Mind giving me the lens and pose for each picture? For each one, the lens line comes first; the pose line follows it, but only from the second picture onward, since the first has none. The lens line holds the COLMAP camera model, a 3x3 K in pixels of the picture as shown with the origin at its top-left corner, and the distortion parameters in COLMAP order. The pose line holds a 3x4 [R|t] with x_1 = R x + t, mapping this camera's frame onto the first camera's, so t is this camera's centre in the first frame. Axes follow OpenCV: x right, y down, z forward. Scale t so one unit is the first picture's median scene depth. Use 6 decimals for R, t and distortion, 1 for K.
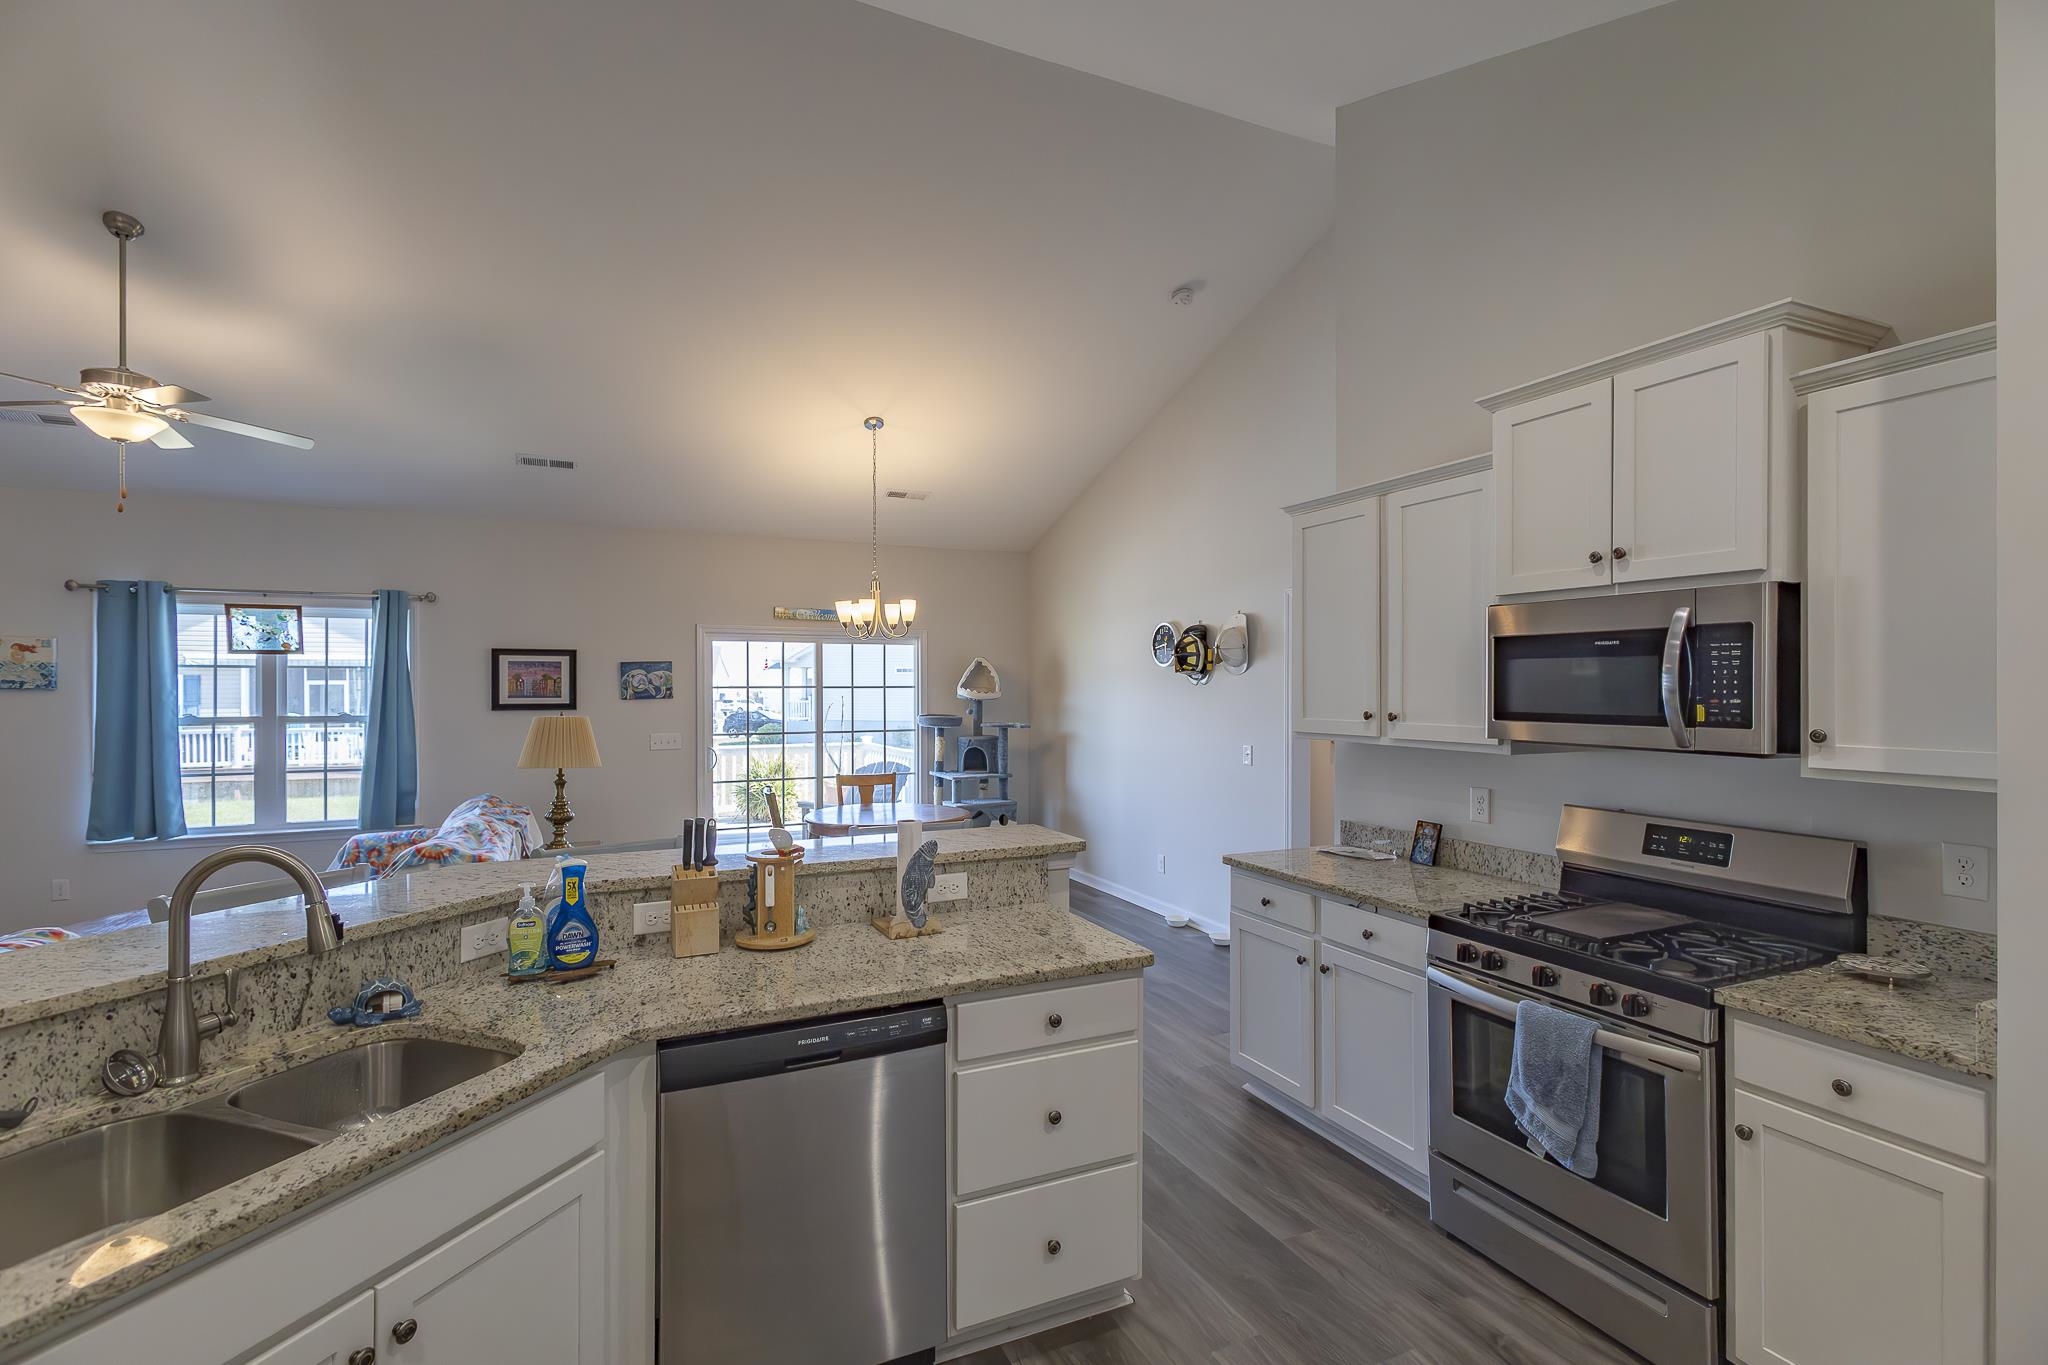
lens RADIAL K [[944.6, 0, 1018.1], [0, 944.6, 685.0], [0, 0, 1]] dist [0.010344, -0.003032]
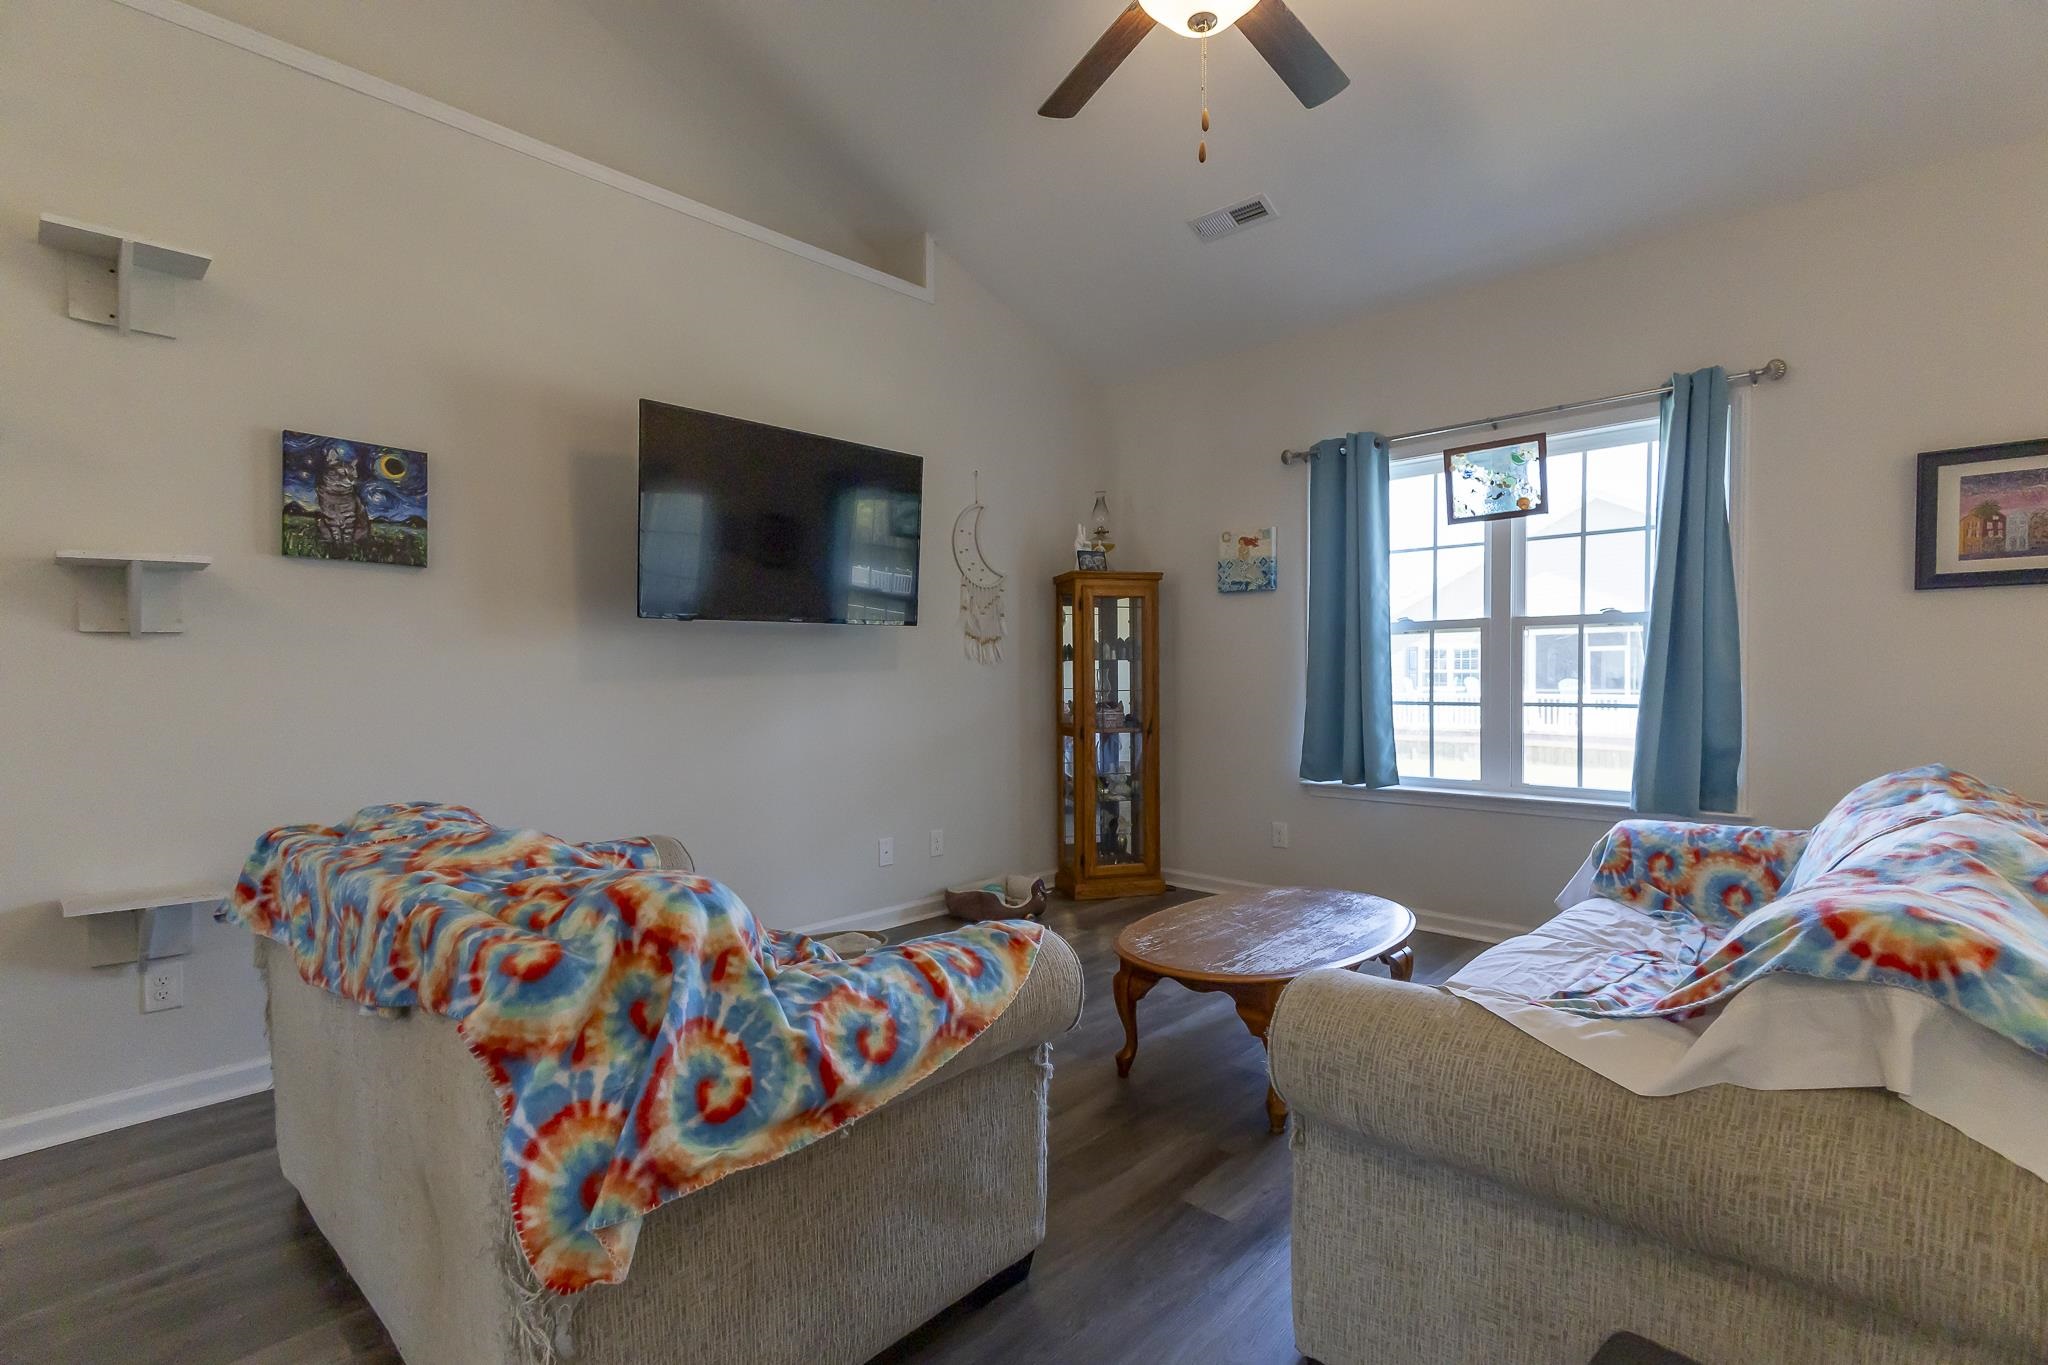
lens RADIAL K [[944.6, 0, 1030.4], [0, 944.6, 697.8], [0, 0, 1]] dist [0.010344, -0.003032]
pose [[0.381454, 0.022118, -0.924123, -0.313740], [0.007361, 0.999609, 0.026963, 0.068379], [0.924359, -0.017088, 0.381142, 0.458142]]
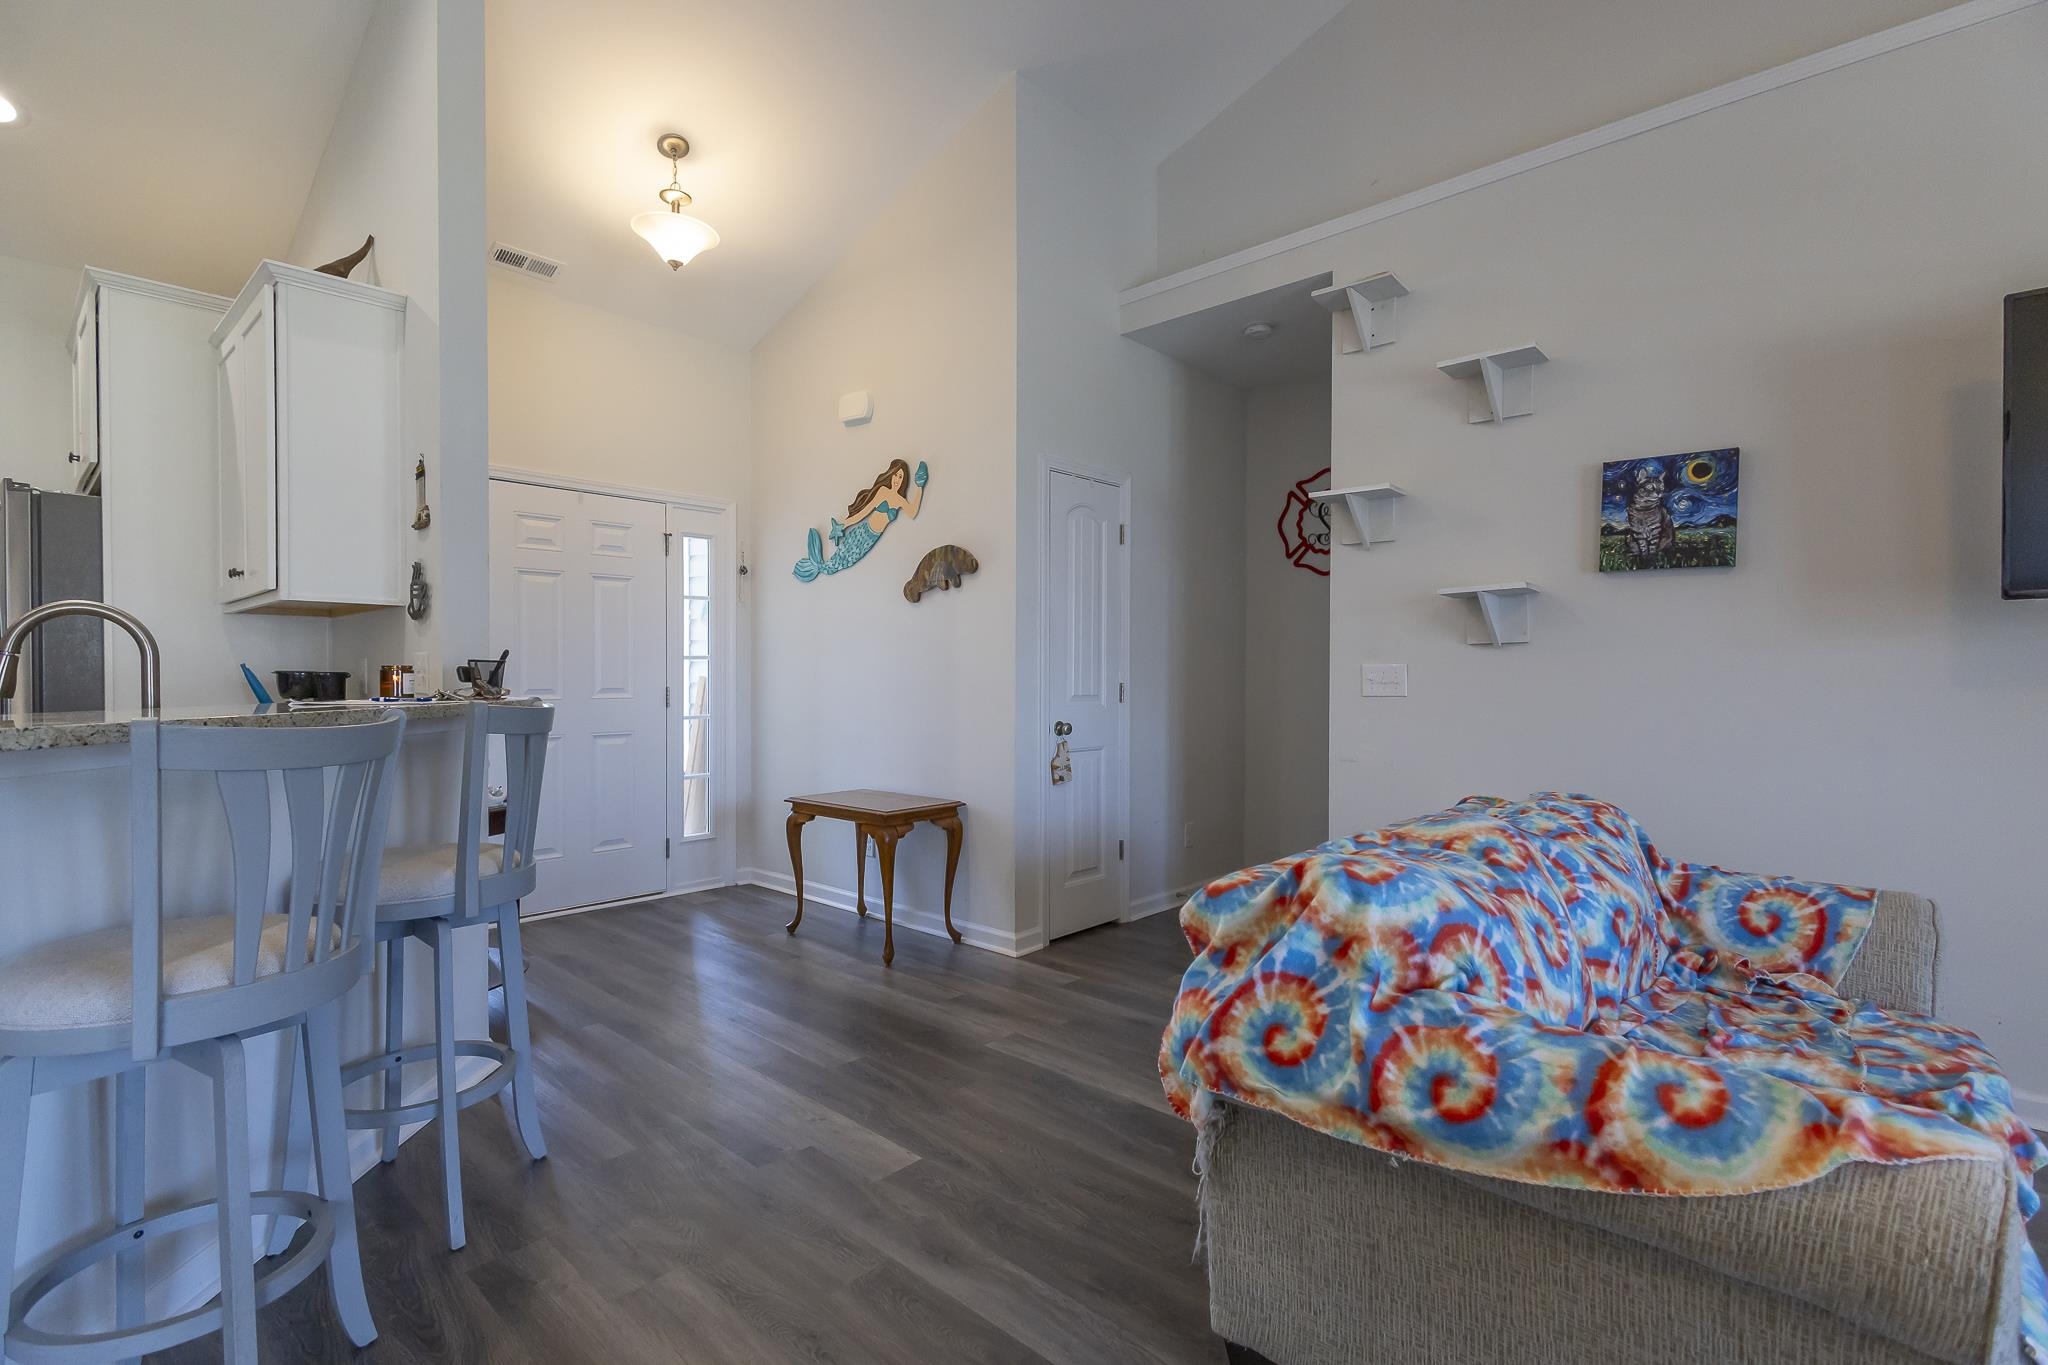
lens RADIAL K [[944.6, 0, 1018.7], [0, 944.6, 690.0], [0, 0, 1]] dist [0.010344, -0.003032]
pose [[-0.924337, 0.004858, -0.381547, -0.368660], [-0.001450, 0.999867, 0.016245, 0.067109], [0.381575, 0.015569, -0.924207, 0.643077]]
